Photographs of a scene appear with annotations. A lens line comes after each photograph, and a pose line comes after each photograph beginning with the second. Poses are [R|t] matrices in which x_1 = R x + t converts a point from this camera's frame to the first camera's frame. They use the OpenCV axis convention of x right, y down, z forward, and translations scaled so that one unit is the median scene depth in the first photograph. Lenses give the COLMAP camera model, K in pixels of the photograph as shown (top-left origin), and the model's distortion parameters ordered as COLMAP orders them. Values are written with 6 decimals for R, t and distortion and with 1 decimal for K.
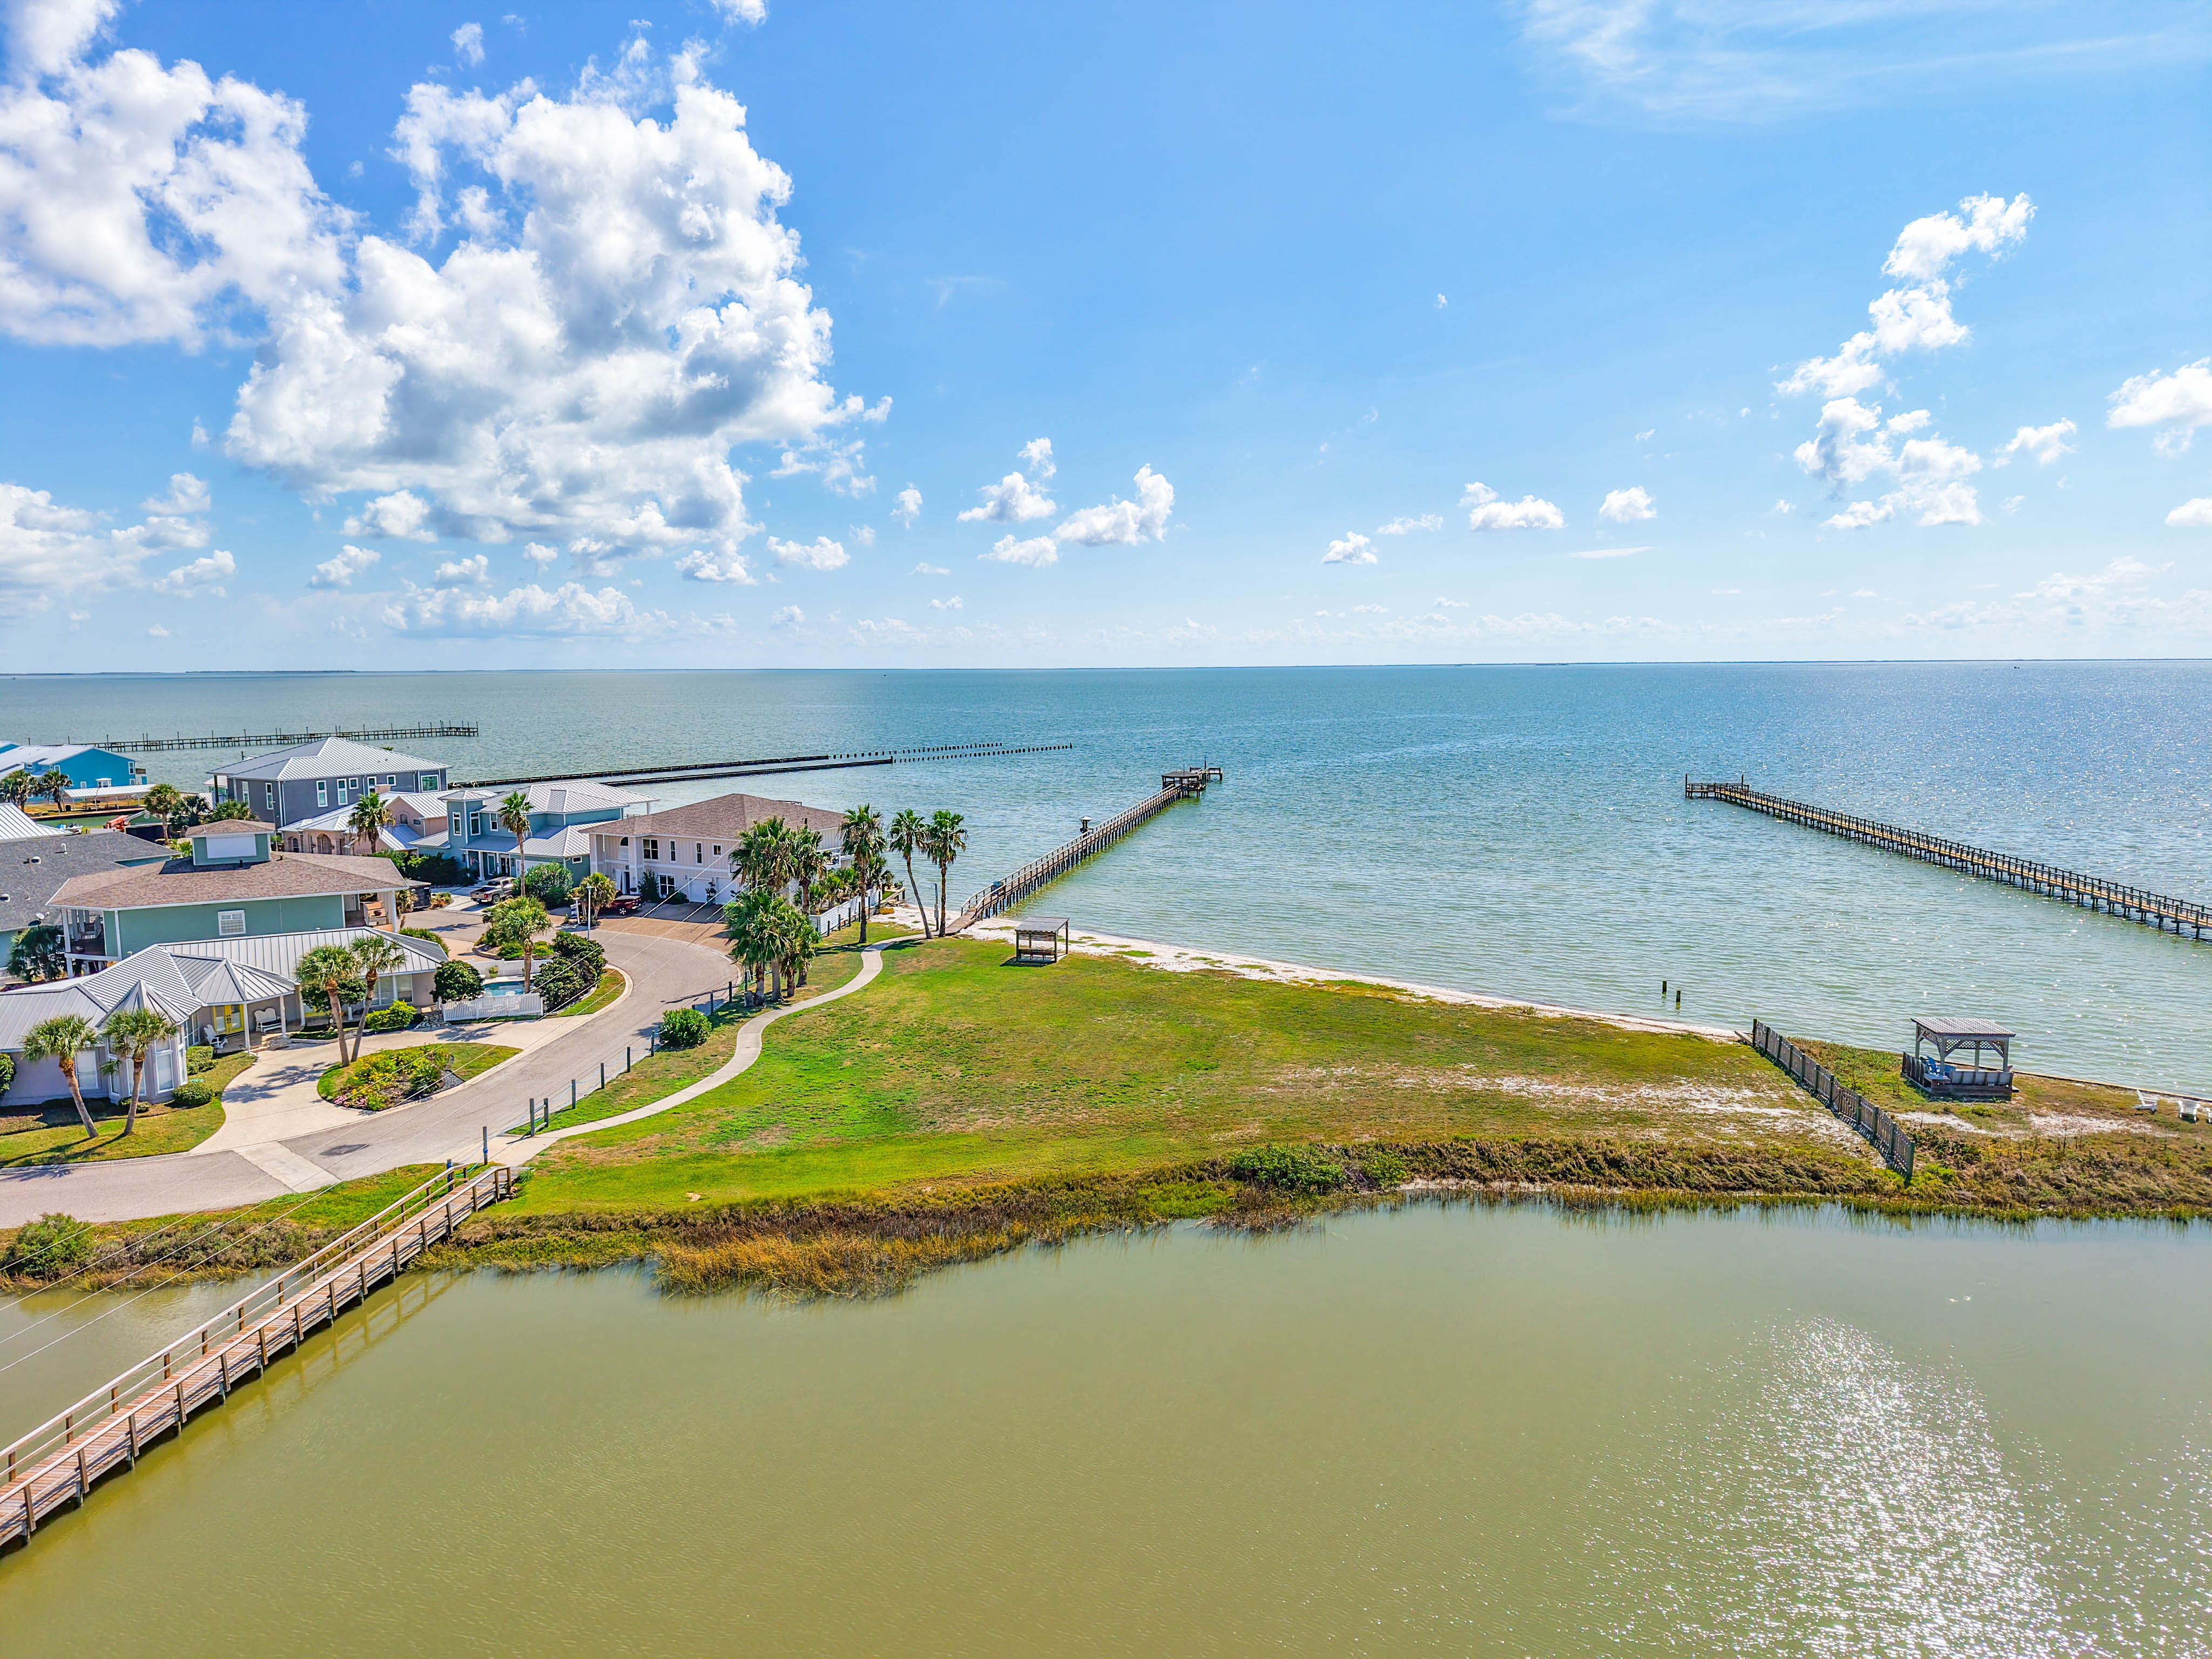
lens RADIAL K [[1455.5, 0, 1106.0], [0, 1455.5, 829.5], [0, 0, 1]] dist [0.070472, -0.136761]
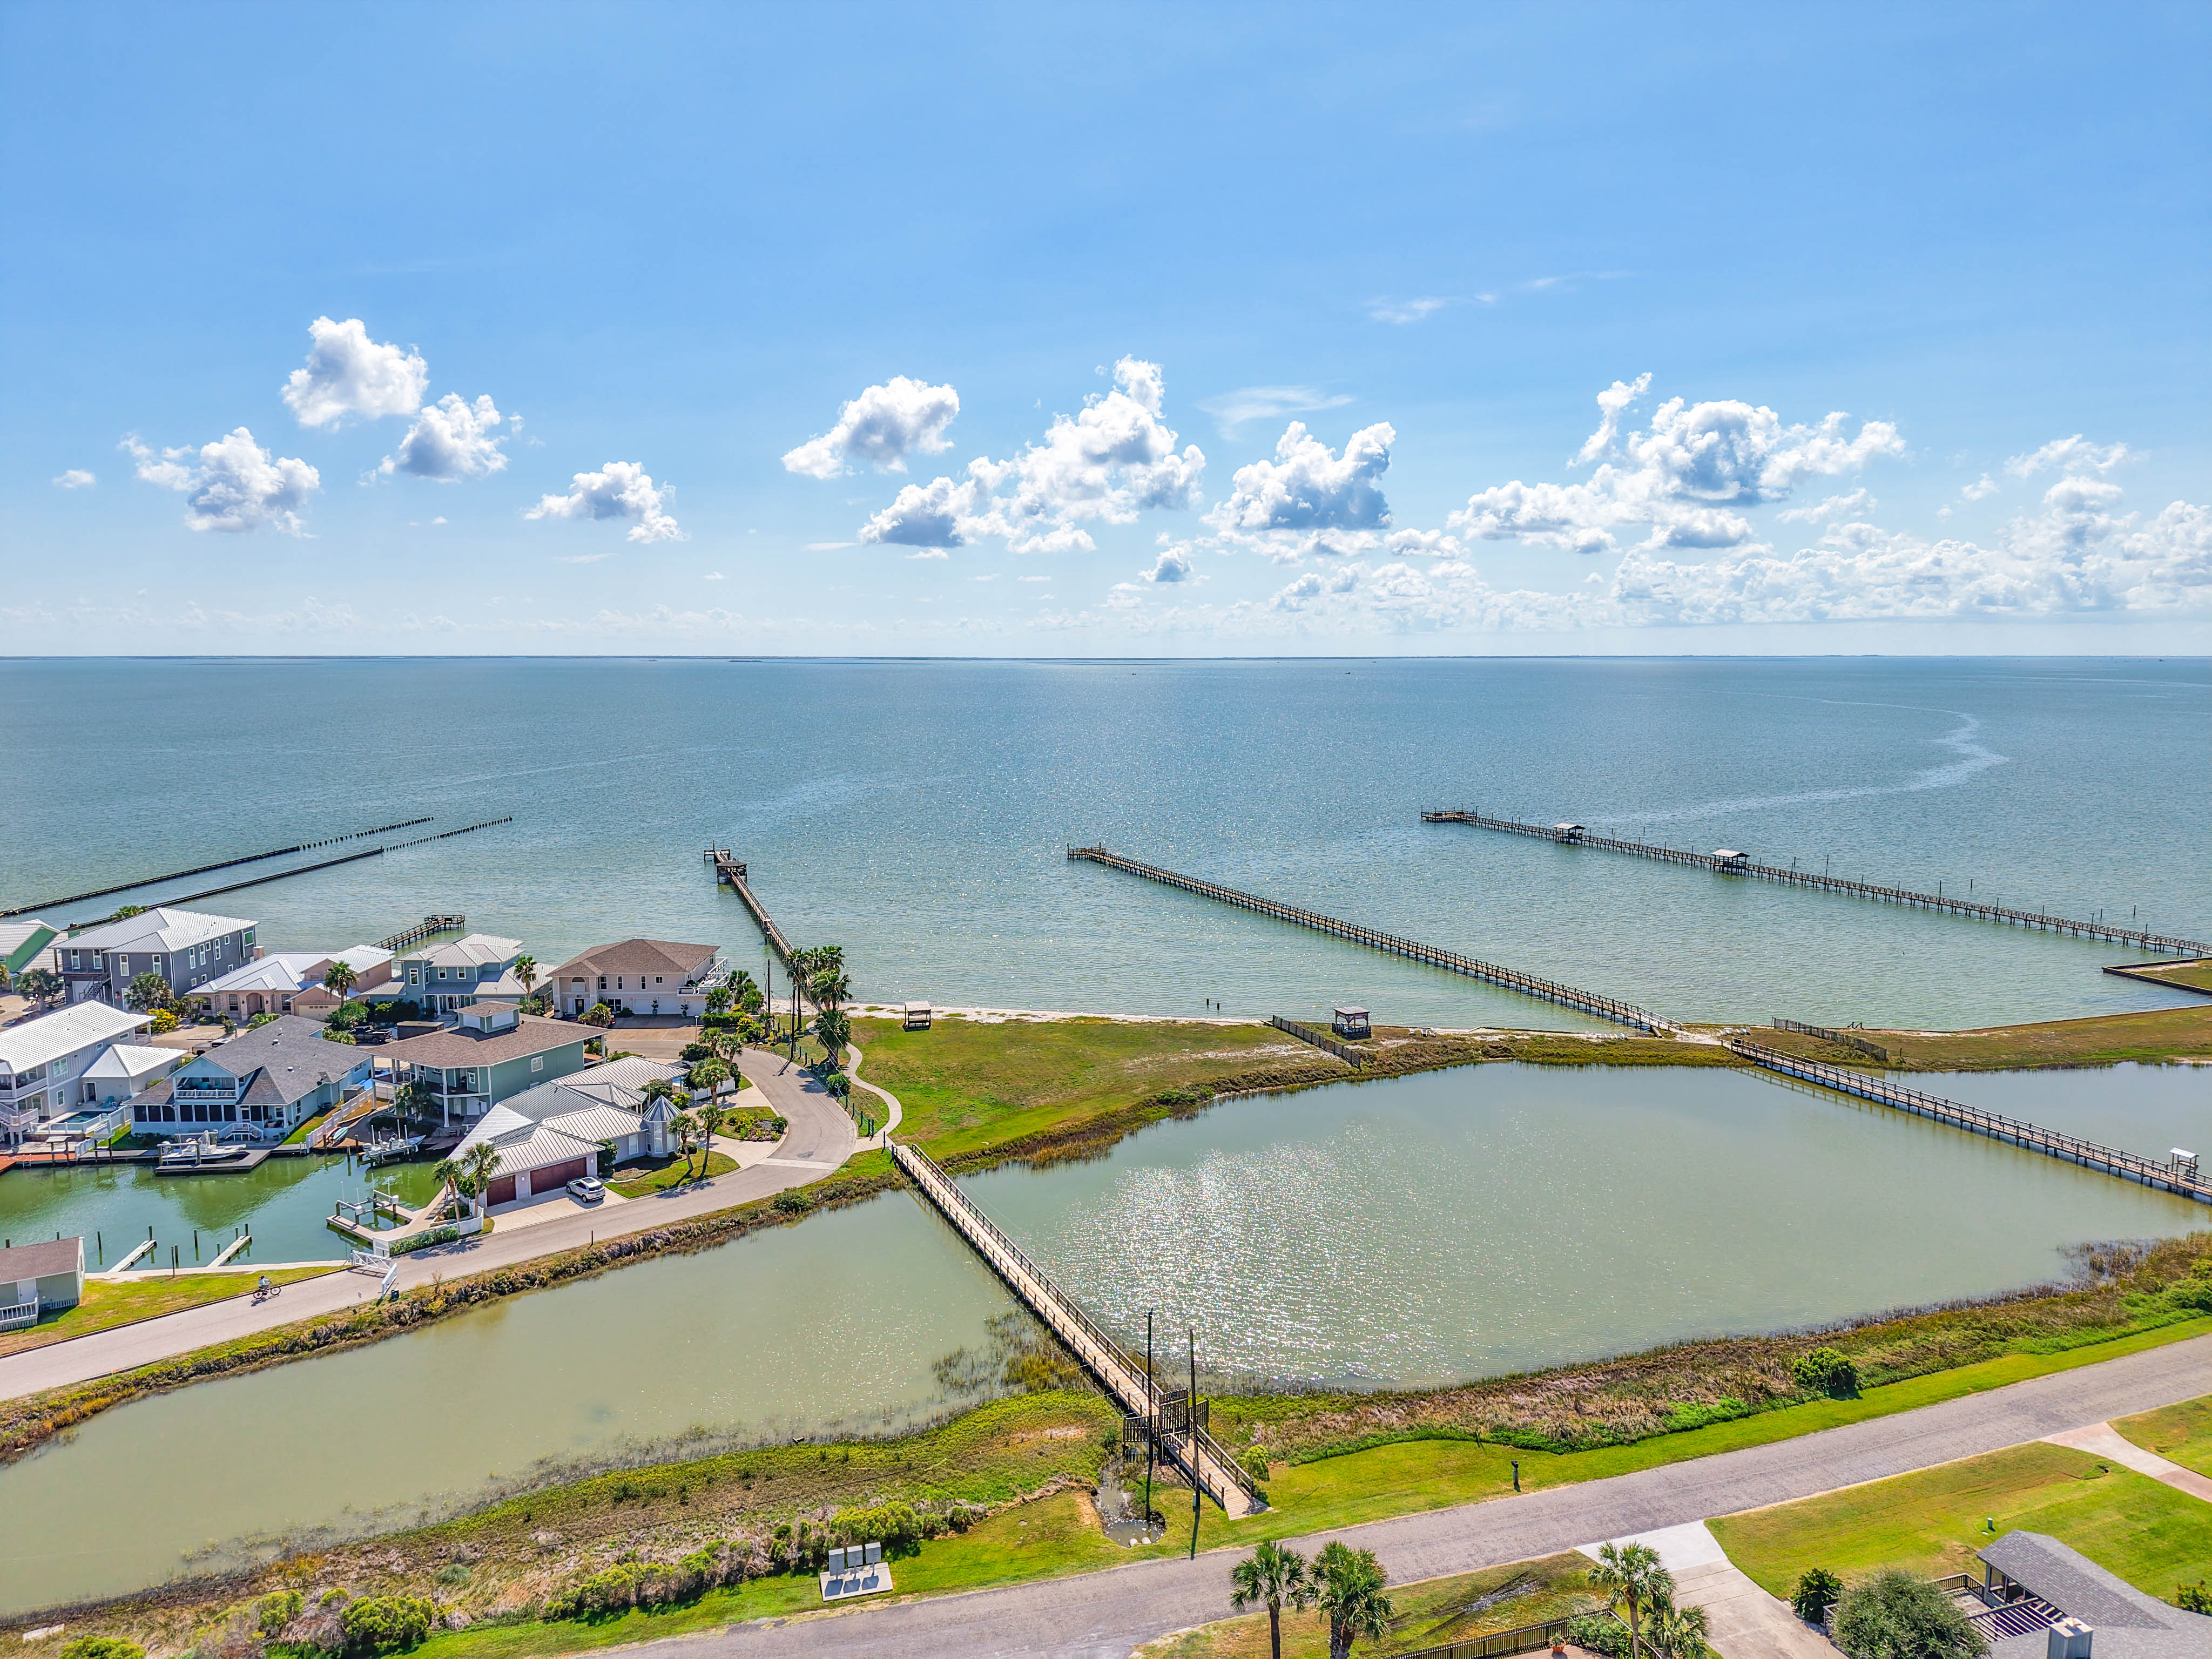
lens RADIAL K [[1458.8, 0, 1106.0], [0, 1458.8, 829.5], [0, 0, 1]] dist [0.044229, -0.036718]
pose [[0.857575, -0.052698, 0.511653, -0.925829], [0.050644, 0.998555, 0.017963, -0.214515], [-0.511860, 0.010508, 0.859004, -0.847792]]
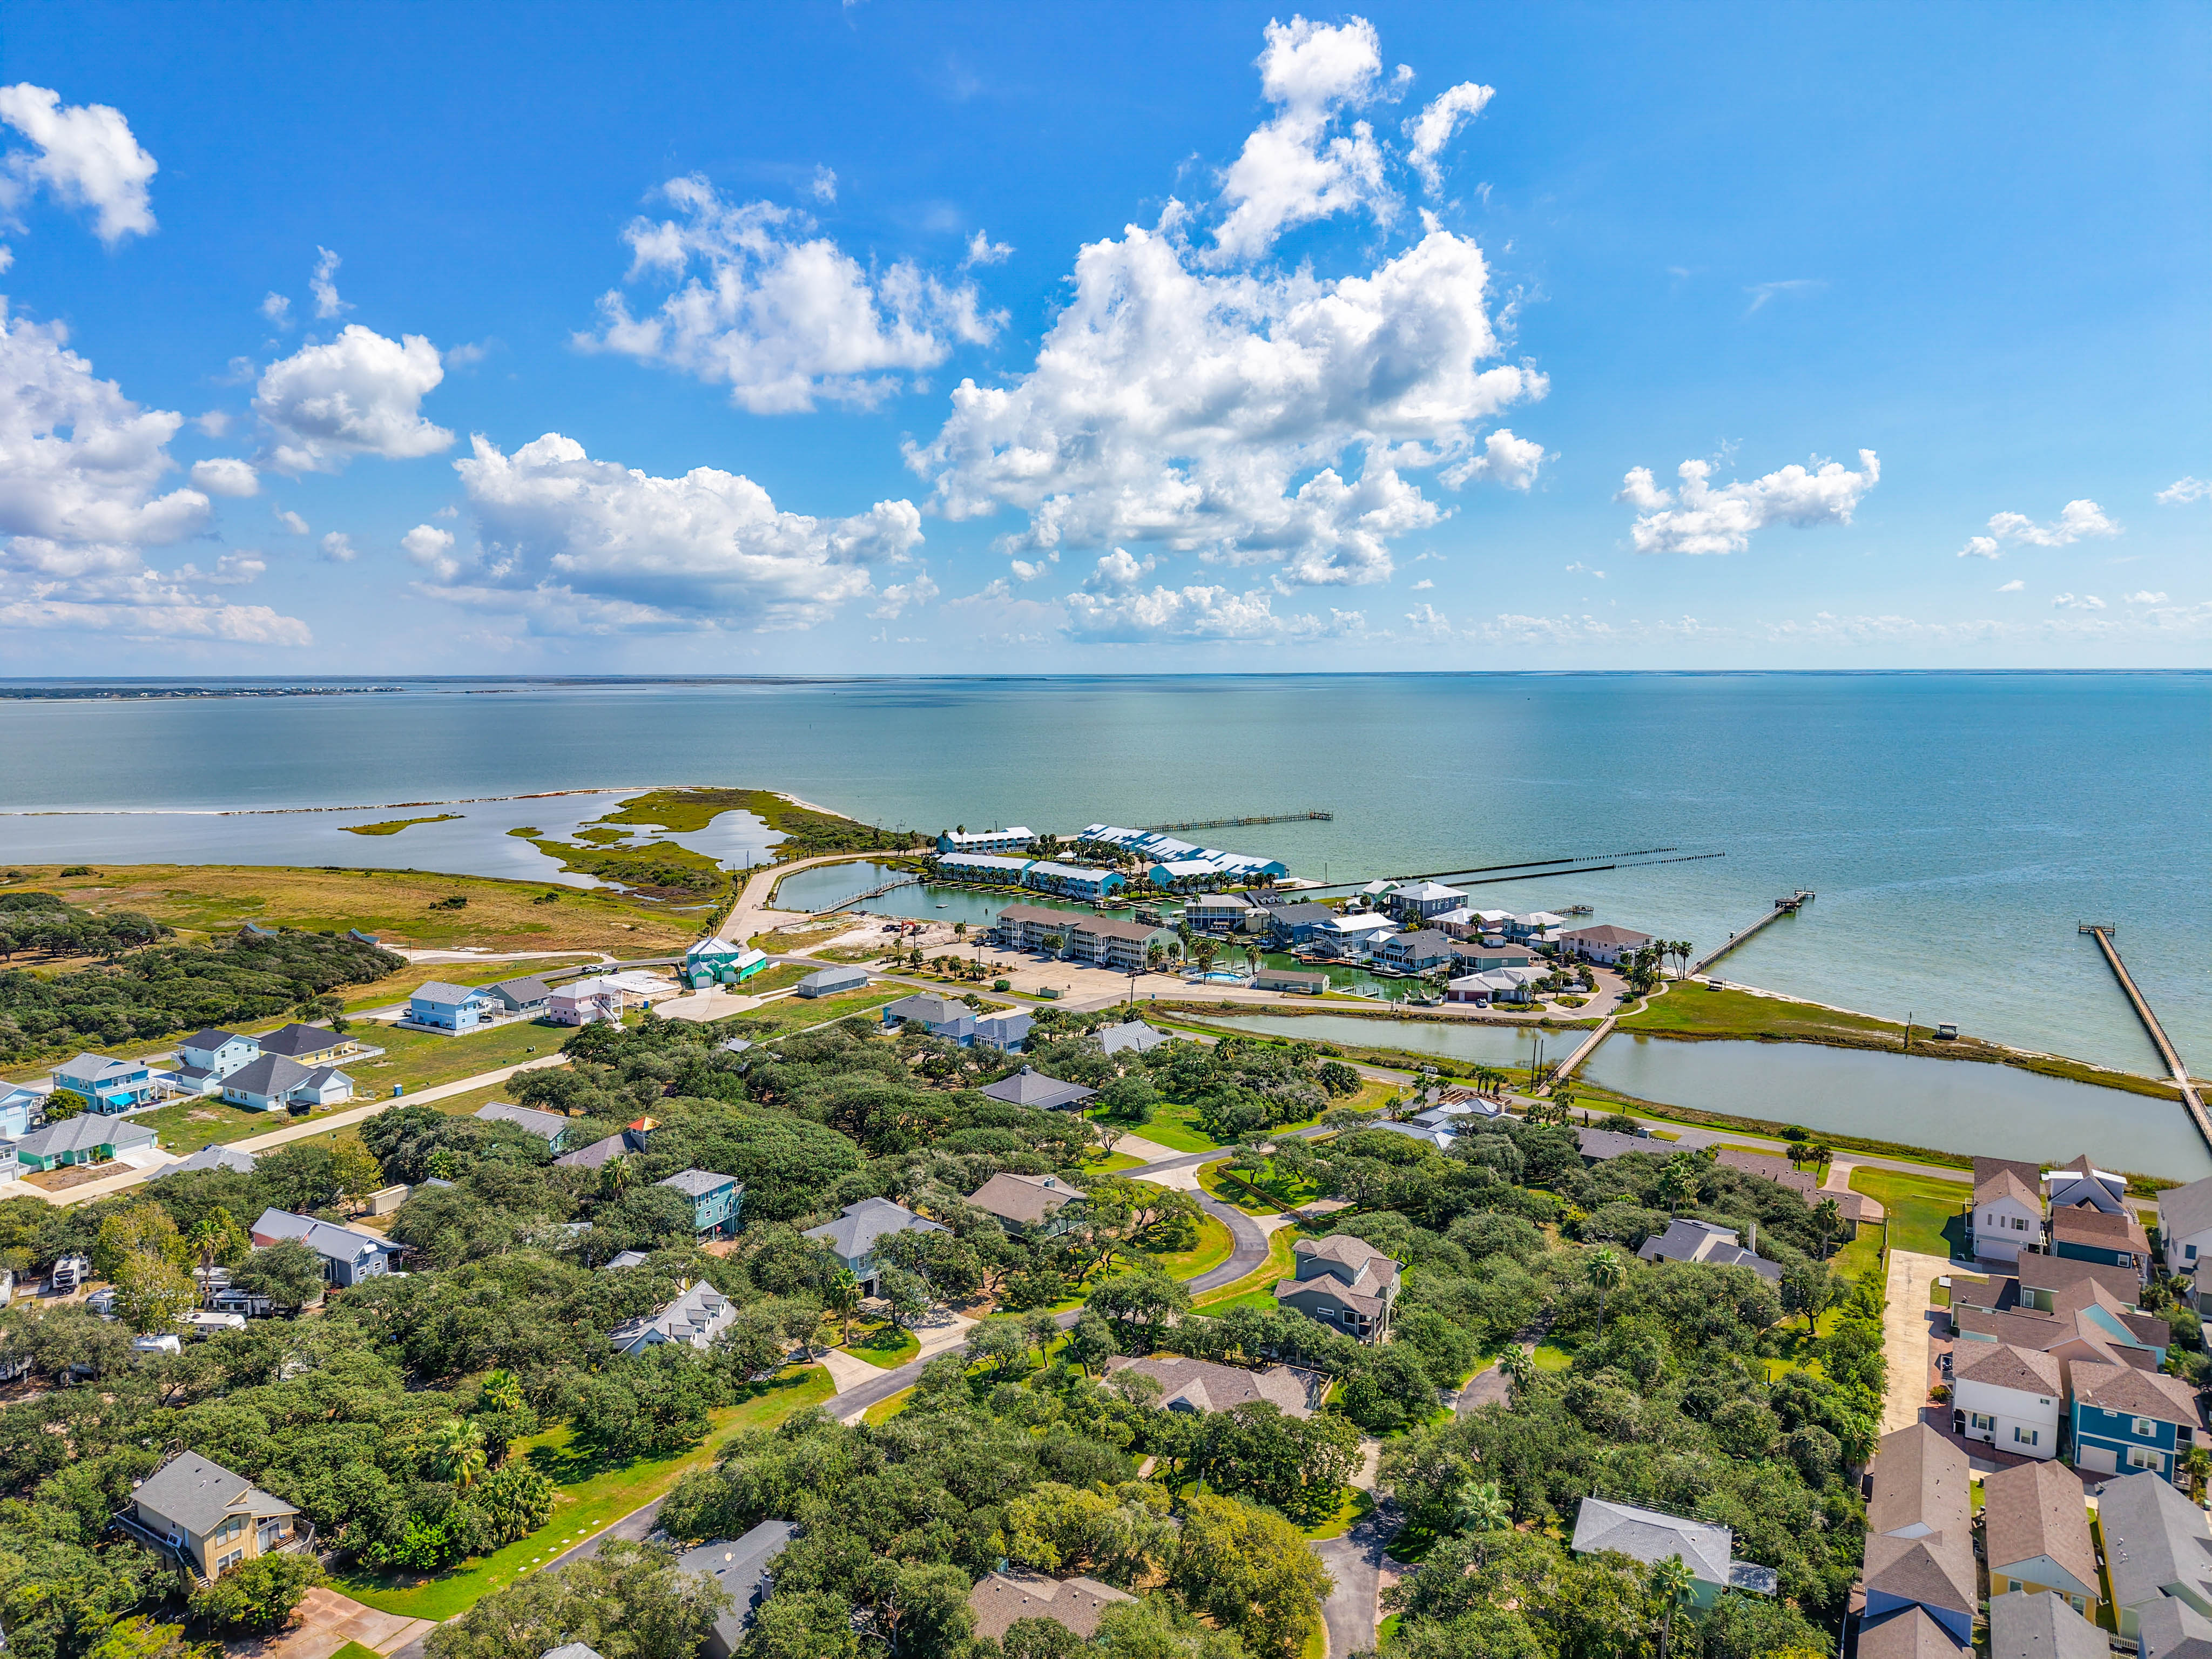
lens RADIAL K [[1455.5, 0, 1106.0], [0, 1455.5, 829.5], [0, 0, 1]] dist [0.070472, -0.136761]
pose [[0.913028, 0.045708, -0.405327, 0.032200], [-0.046344, 0.998891, 0.008249, -0.303736], [0.405255, 0.011253, 0.914134, -3.359548]]
